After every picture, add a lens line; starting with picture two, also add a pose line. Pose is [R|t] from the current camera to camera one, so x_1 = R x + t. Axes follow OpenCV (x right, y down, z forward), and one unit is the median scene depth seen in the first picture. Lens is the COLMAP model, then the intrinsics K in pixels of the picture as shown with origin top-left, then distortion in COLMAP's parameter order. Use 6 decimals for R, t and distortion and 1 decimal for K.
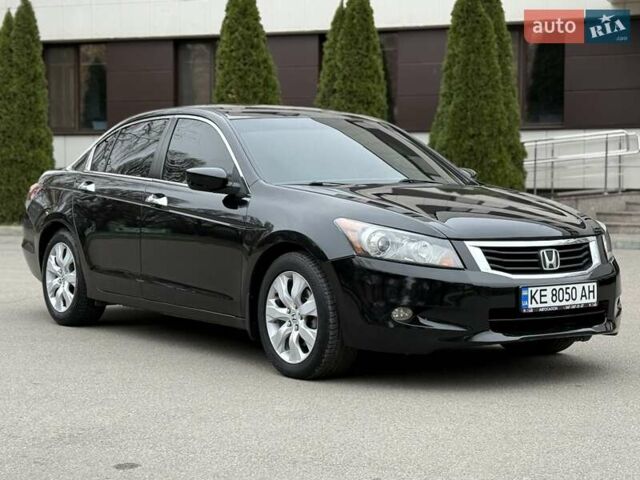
lens RADIAL K [[1349.8, 0, 320.0], [0, 1349.8, 240.0], [0, 0, 1]] dist [0.136972, 0.180178]
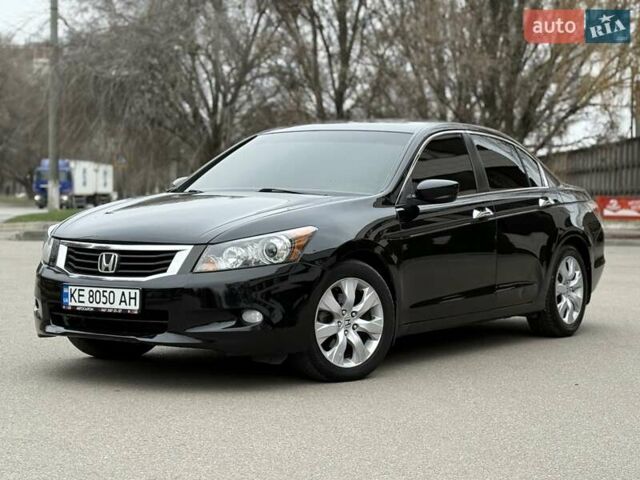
lens RADIAL K [[1349.8, 0, 320.0], [0, 1349.8, 240.0], [0, 0, 1]] dist [0.136972, 0.180178]
pose [[0.361537, 0.039078, -0.931539, 1.153445], [-0.061361, 0.997952, 0.018049, -0.030374], [0.930336, 0.050635, 0.363194, 0.756065]]
